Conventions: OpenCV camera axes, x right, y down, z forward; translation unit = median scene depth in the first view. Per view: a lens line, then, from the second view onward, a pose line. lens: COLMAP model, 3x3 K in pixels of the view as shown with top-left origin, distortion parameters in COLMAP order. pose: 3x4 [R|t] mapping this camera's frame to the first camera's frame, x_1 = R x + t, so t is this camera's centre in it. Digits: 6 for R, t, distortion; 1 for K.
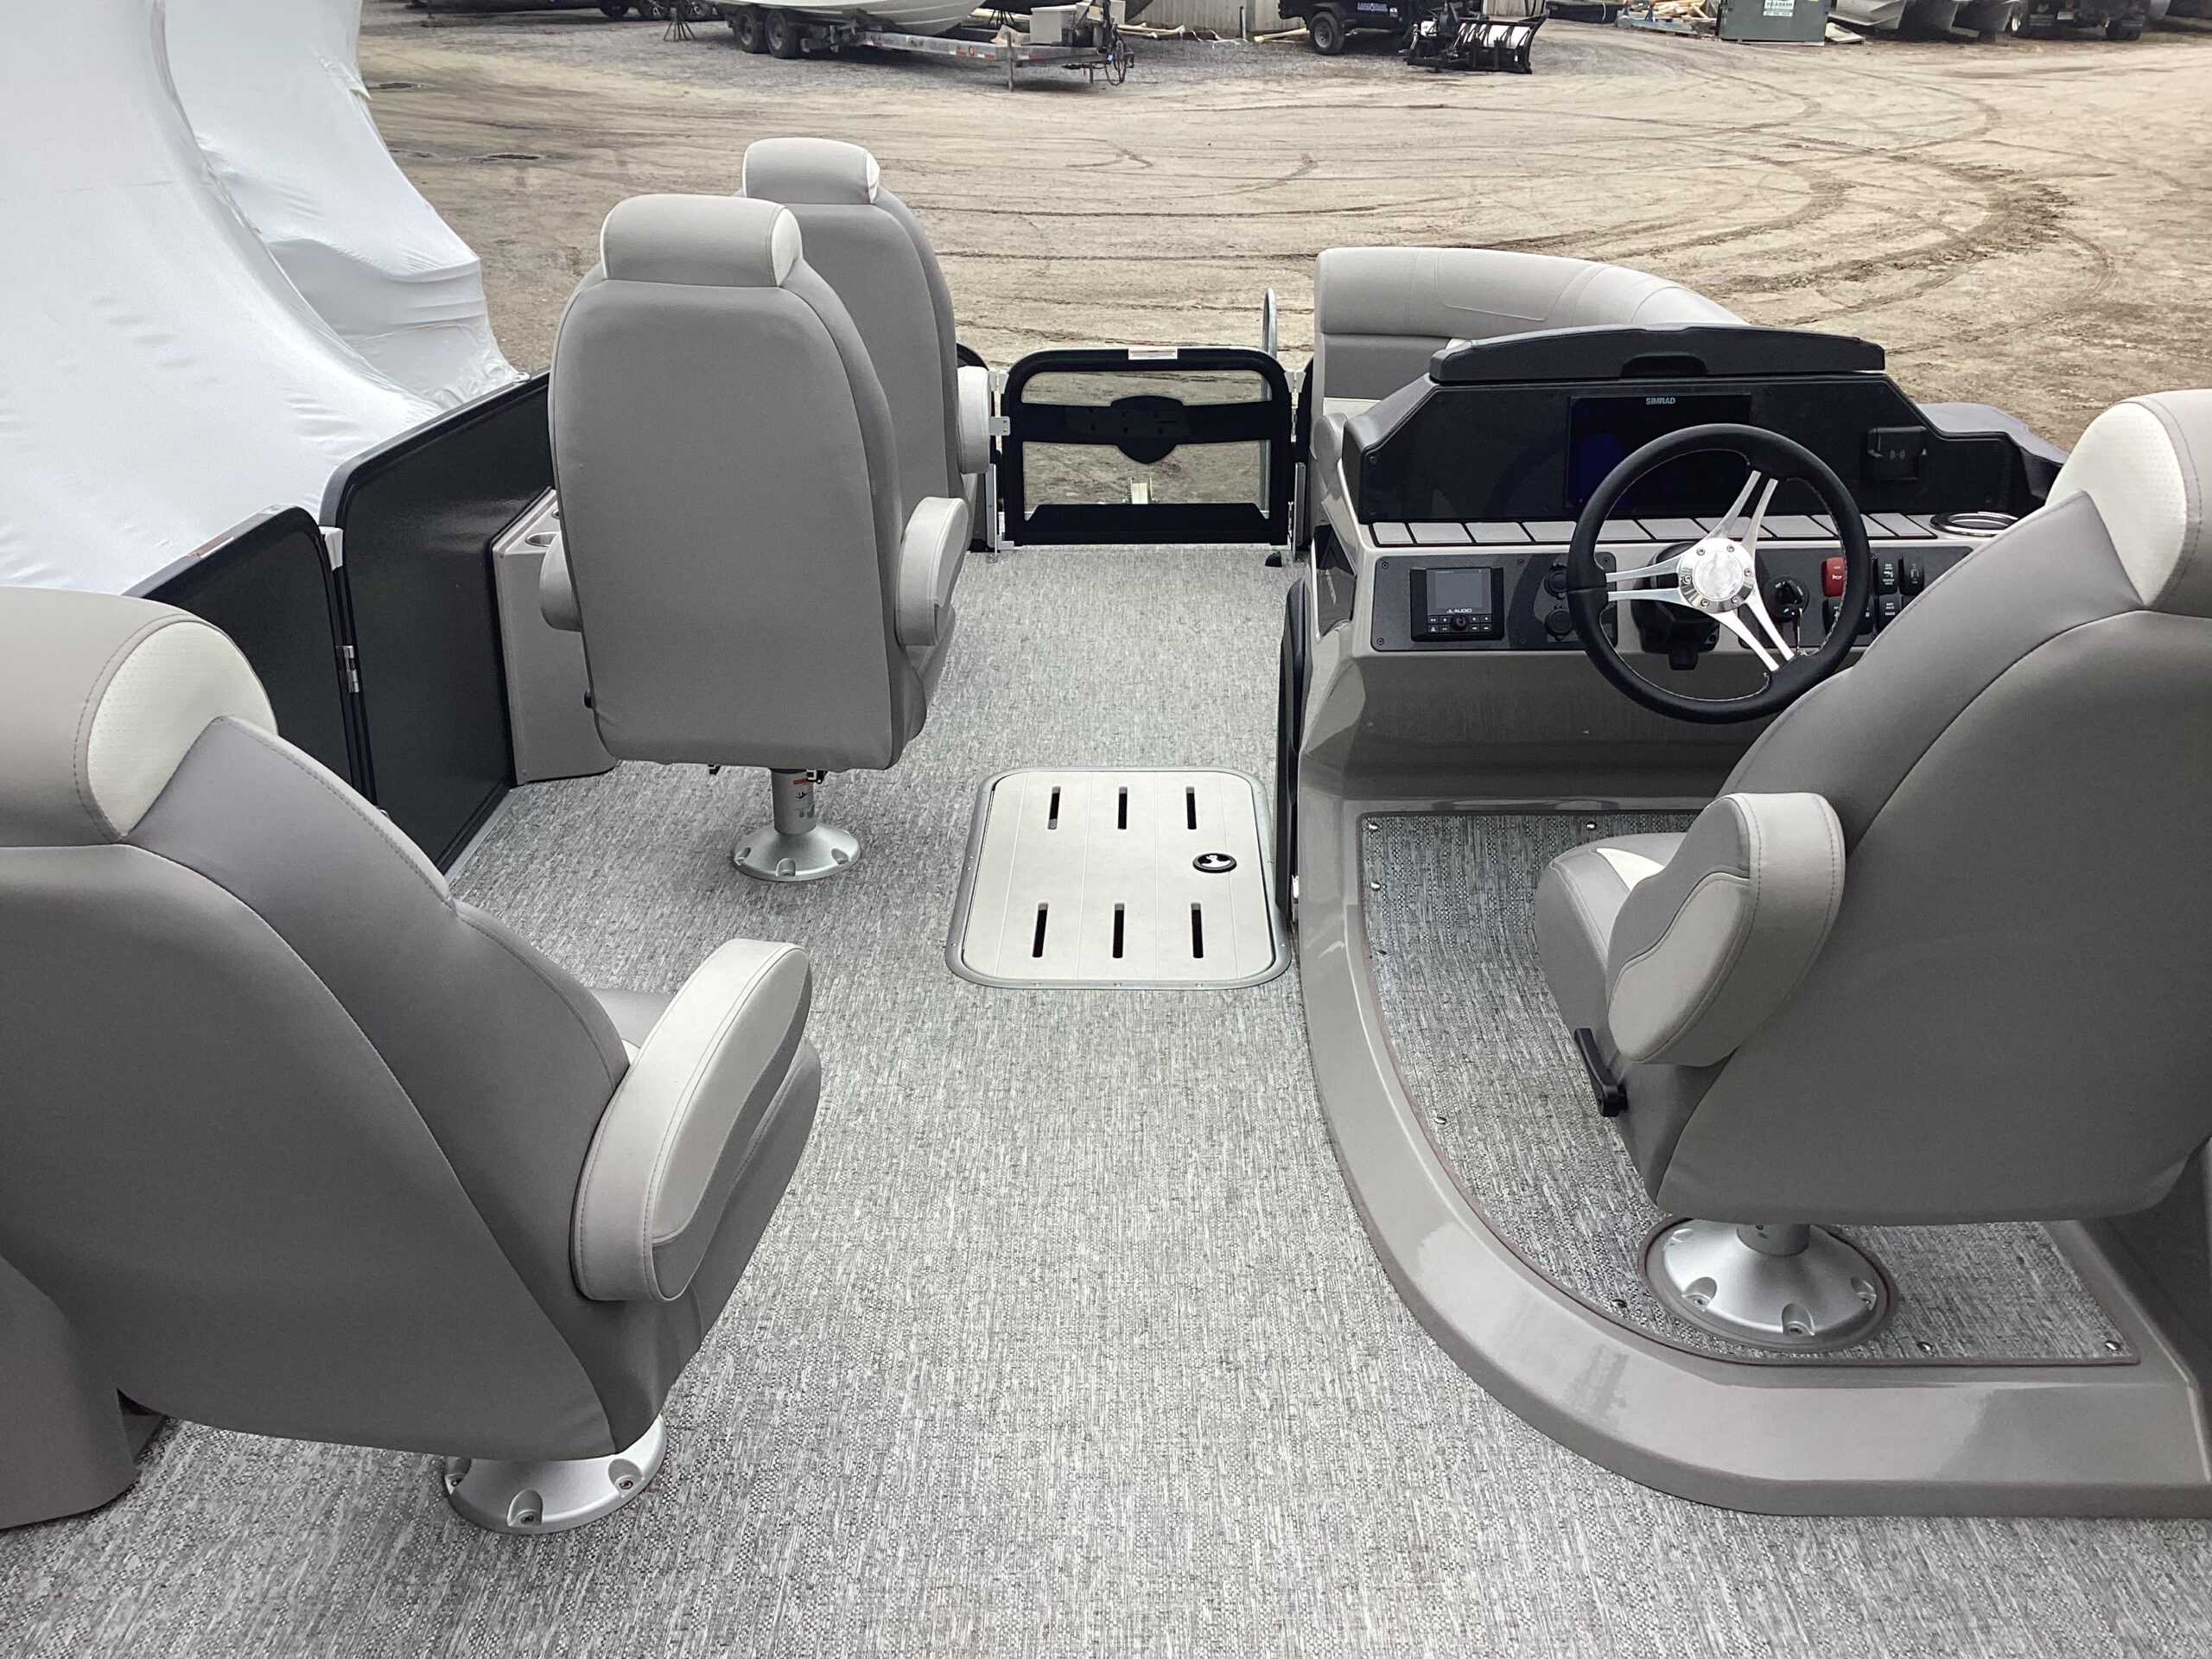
lens RADIAL K [[2029.3, 0, 1120.0], [0, 2029.3, 861.2], [0, 0, 1]] dist [0.116530, -0.193322]
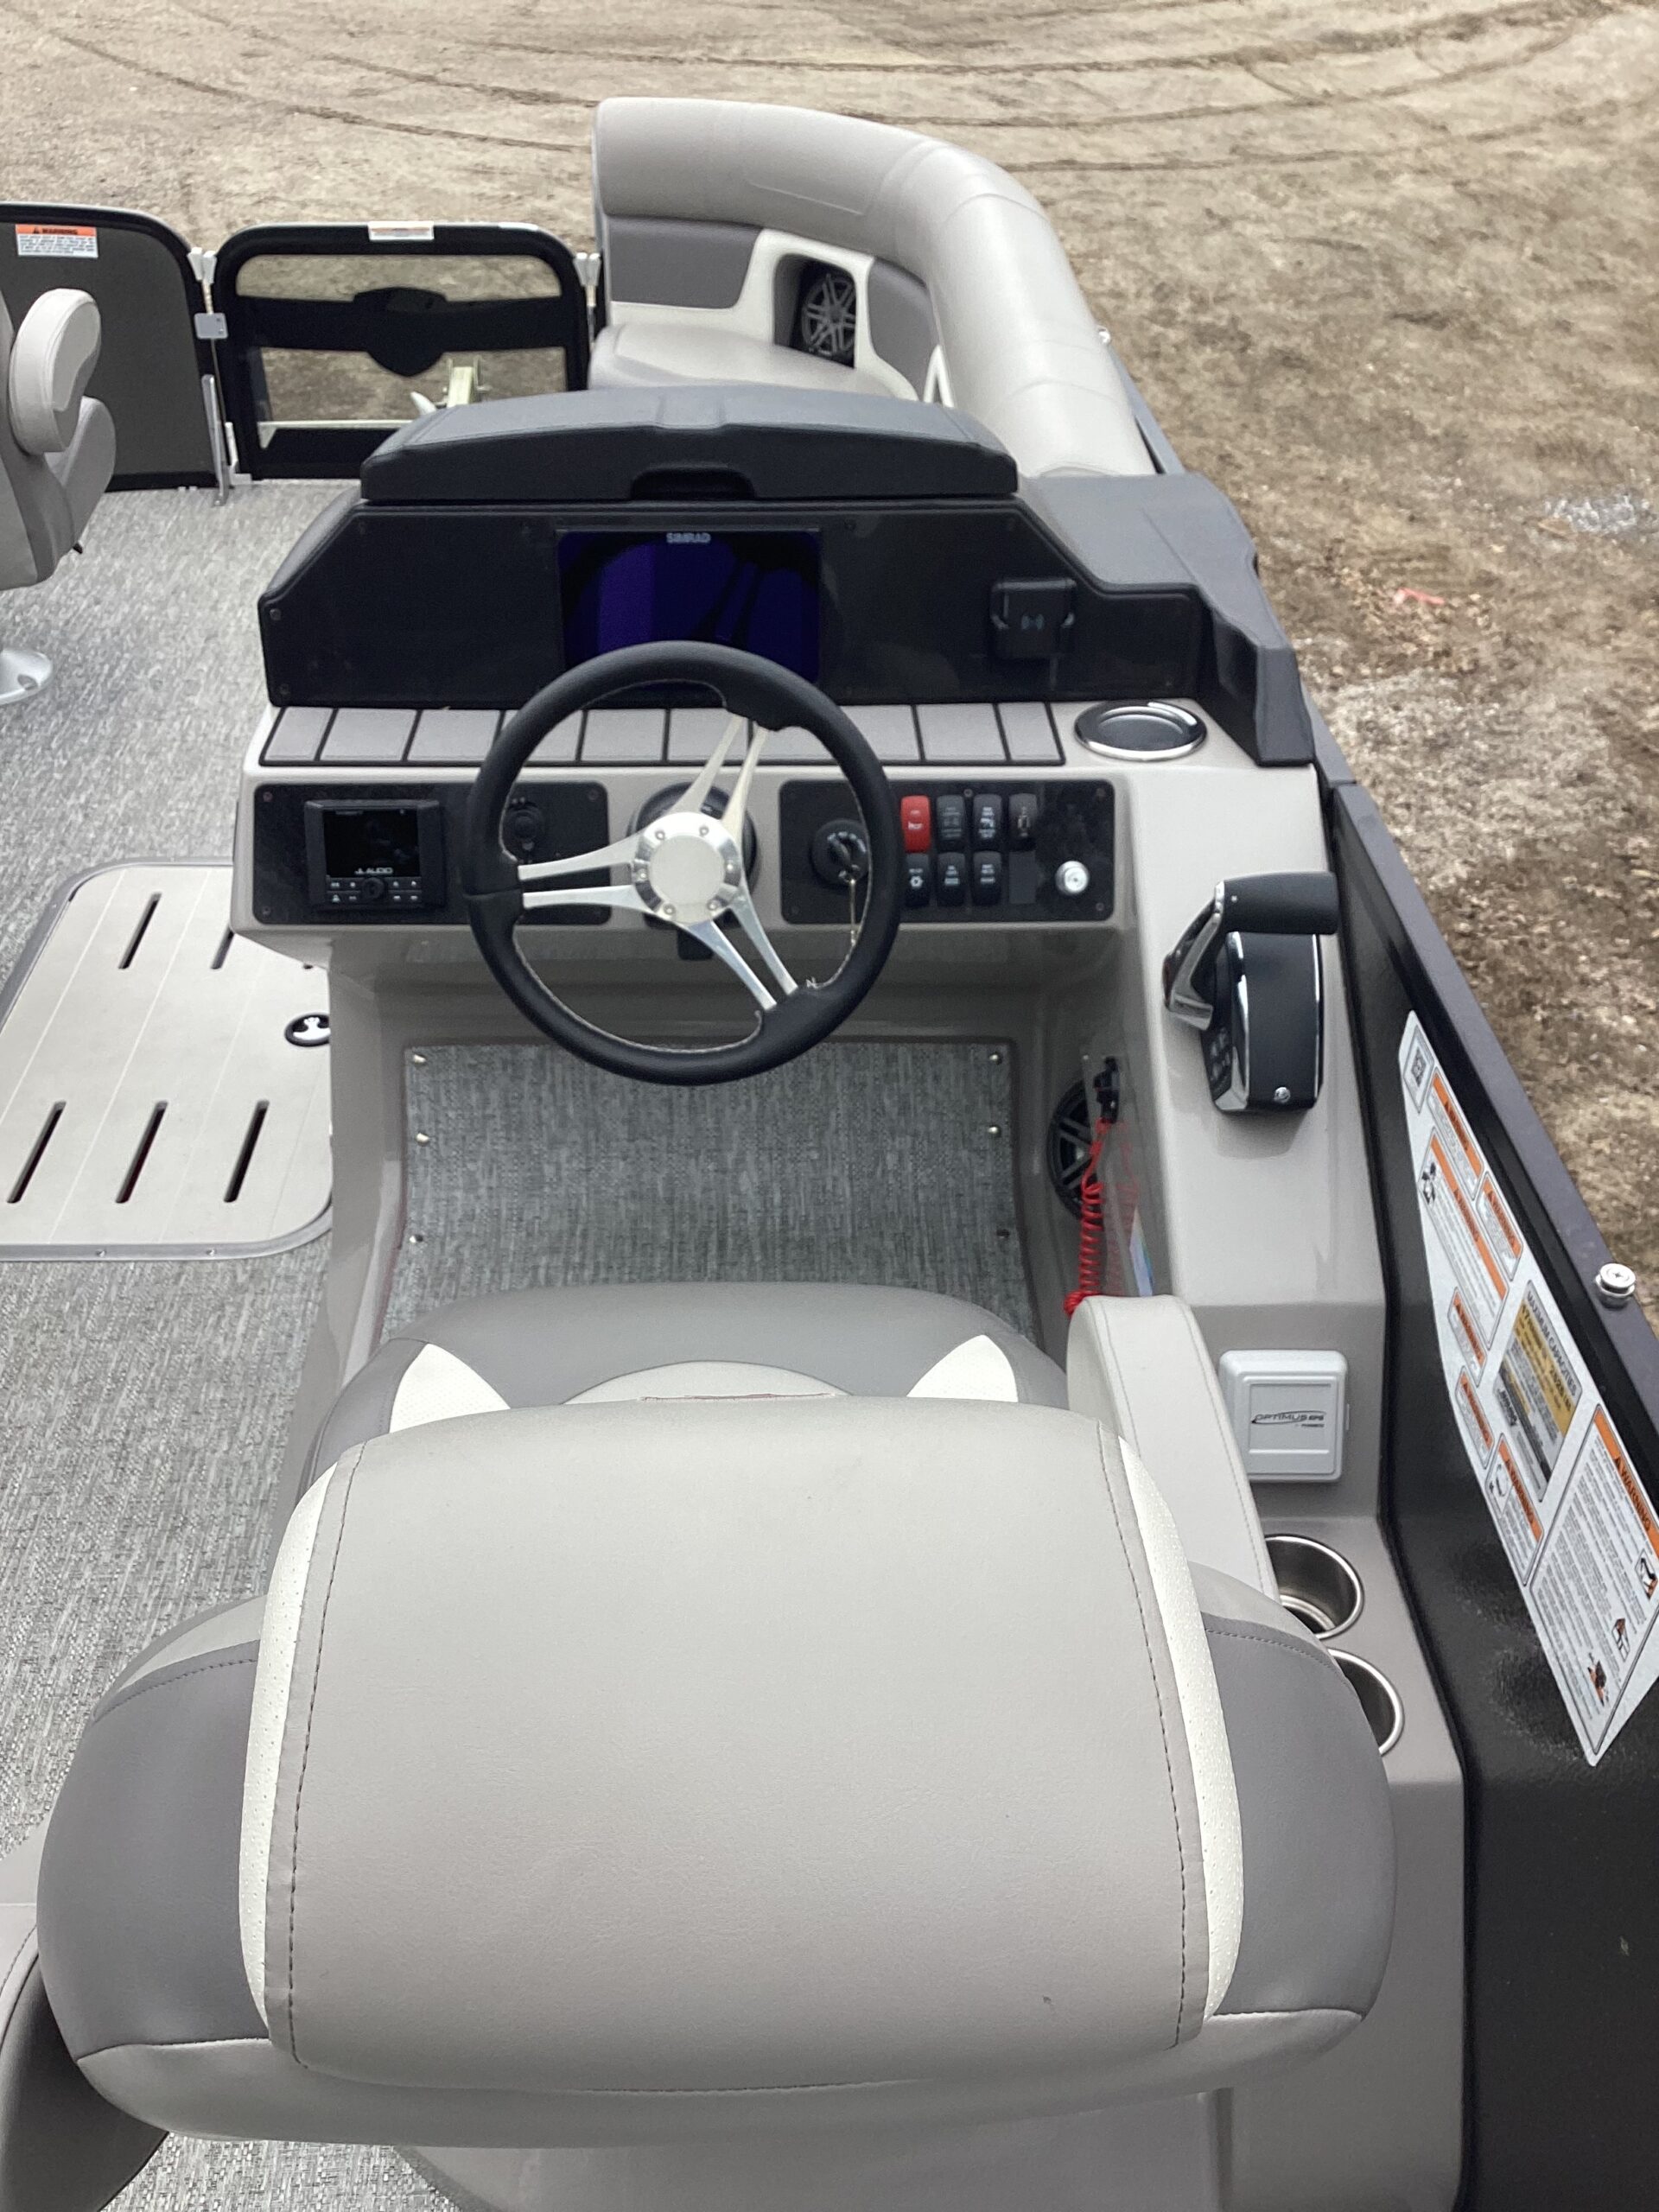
lens RADIAL K [[2052.4, 0, 826.1], [0, 2052.4, 1134.5], [0, 0, 1]] dist [0.043790, -0.072212]
pose [[0.999063, -0.007477, 0.042639, 0.140876], [-0.002623, 0.972708, 0.232019, -0.096560], [-0.043210, -0.231914, 0.971776, 0.148330]]
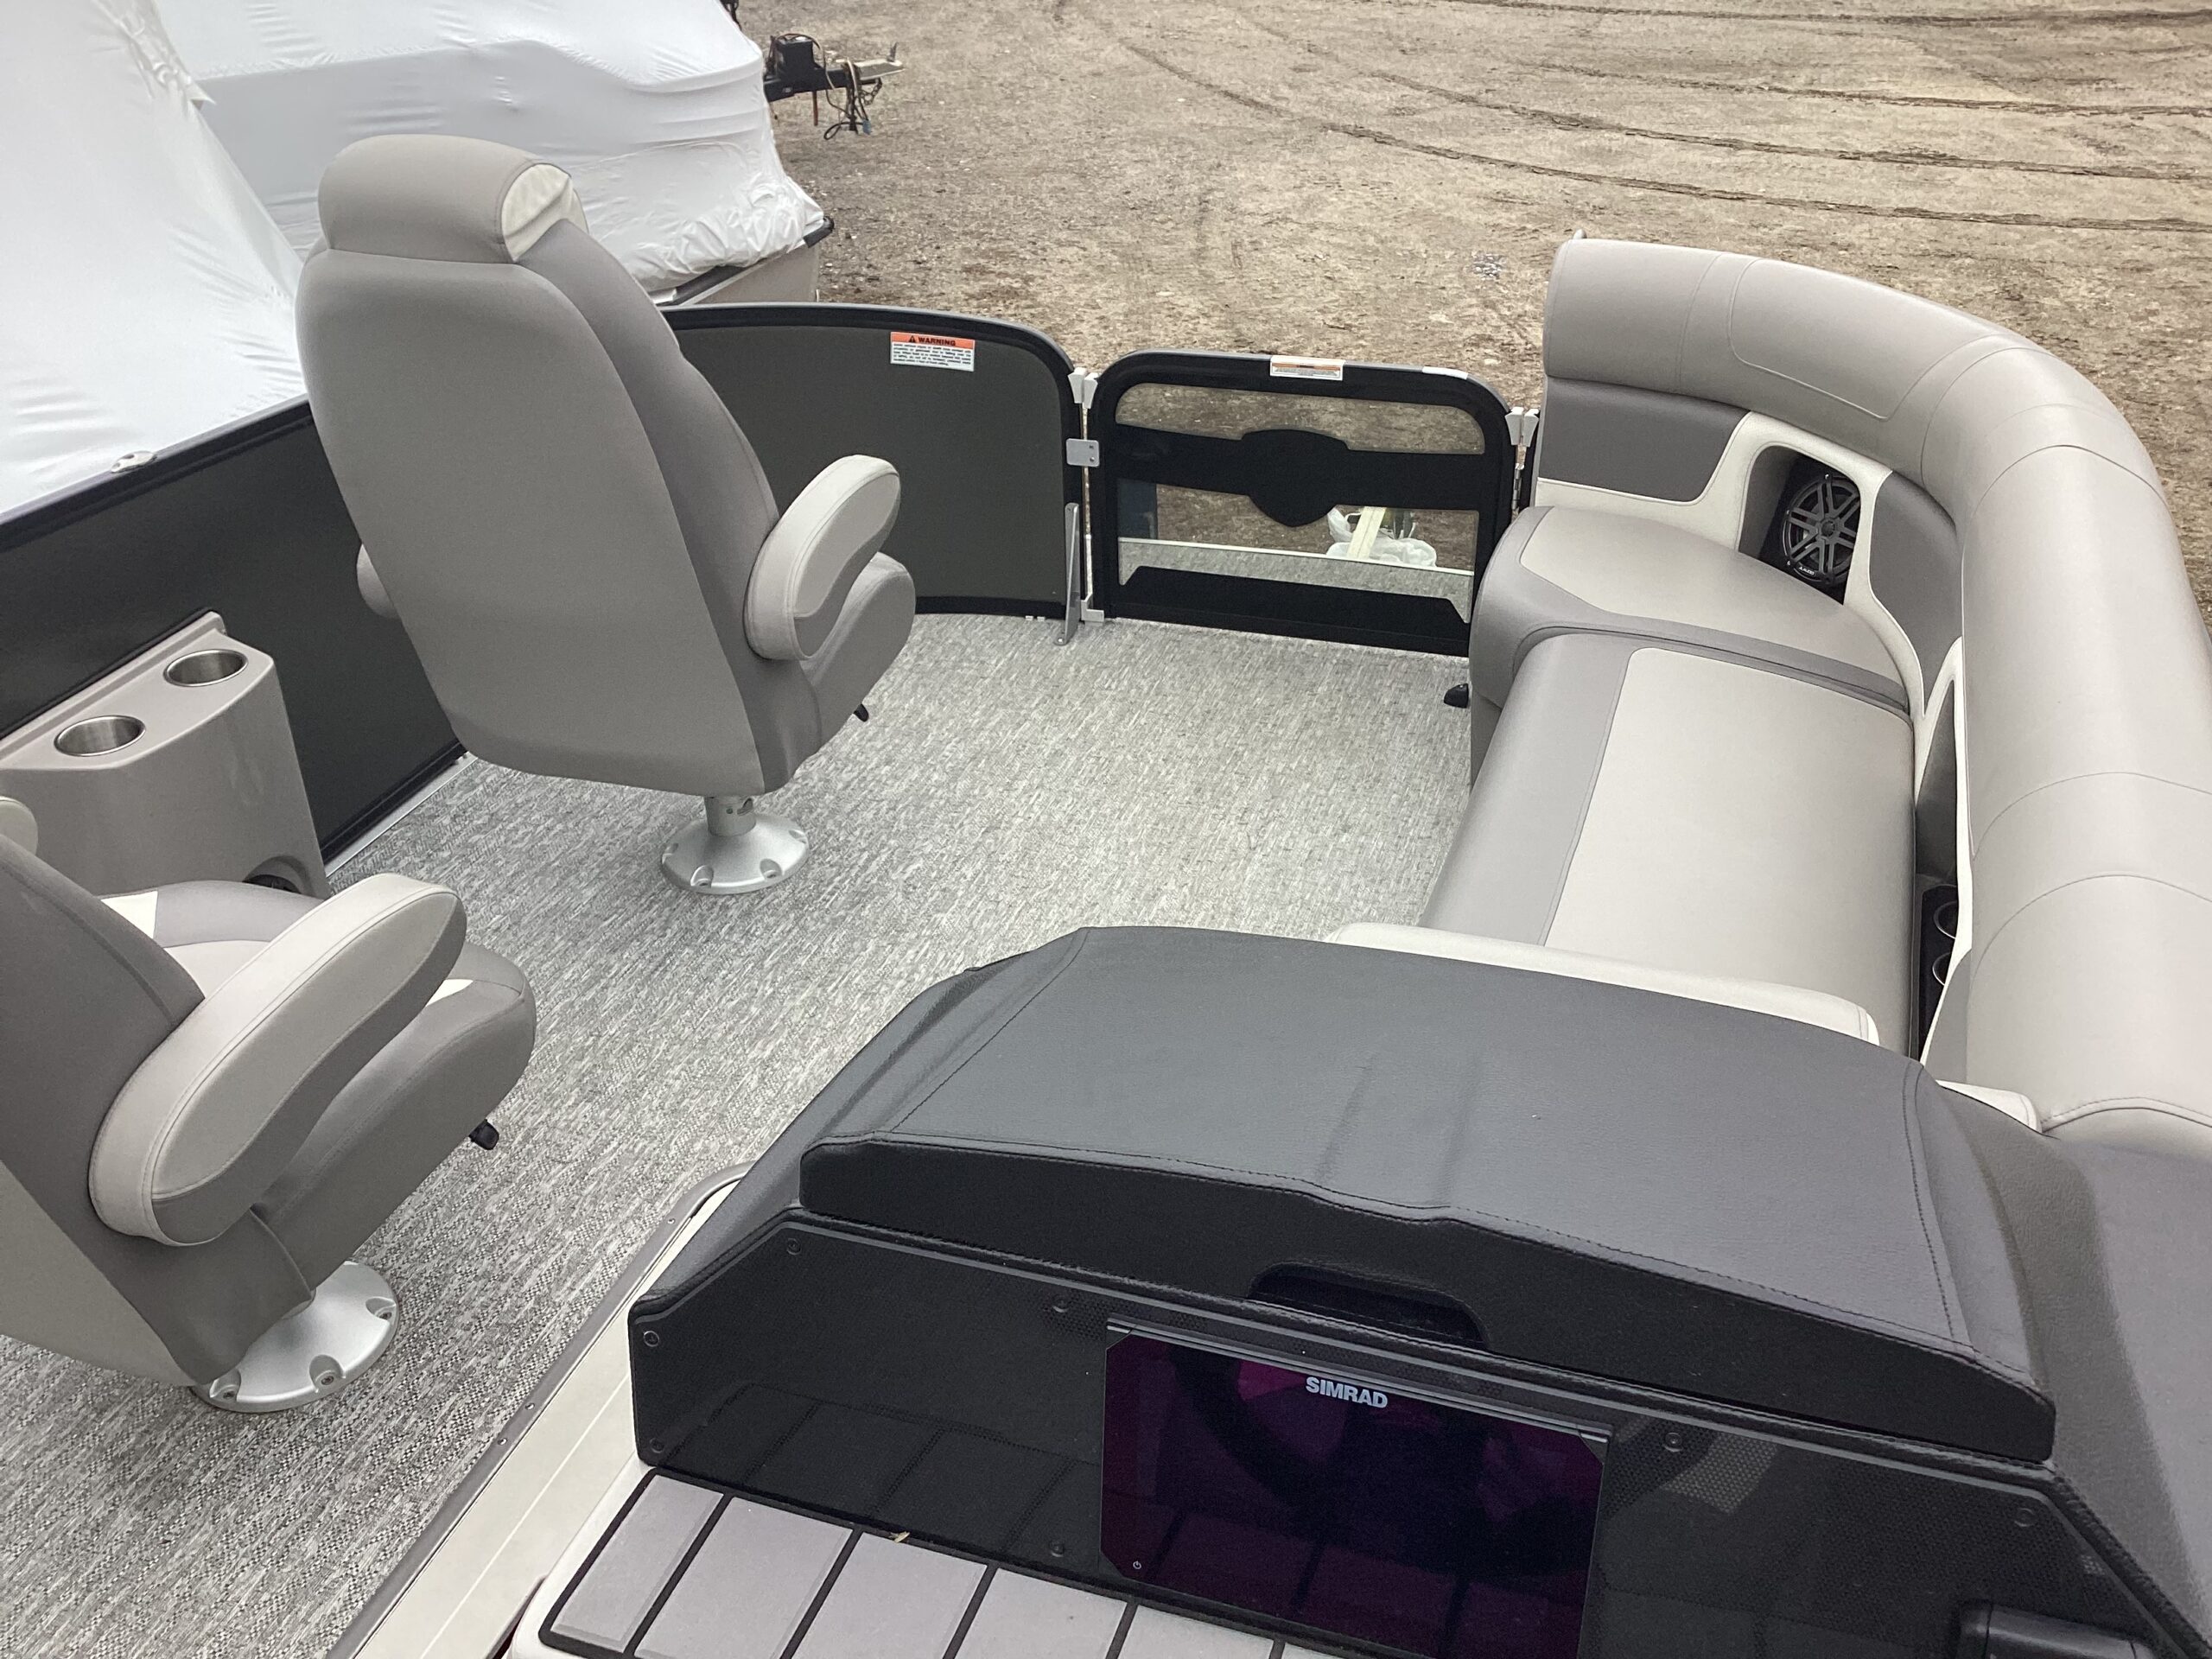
lens RADIAL K [[2029.3, 0, 1120.0], [0, 2029.3, 861.2], [0, 0, 1]] dist [0.116530, -0.193322]
pose [[0.953838, 0.147488, -0.261611, 0.153595], [-0.111117, 0.982600, 0.148827, -0.182358], [0.279009, -0.112887, 0.953630, 0.332792]]
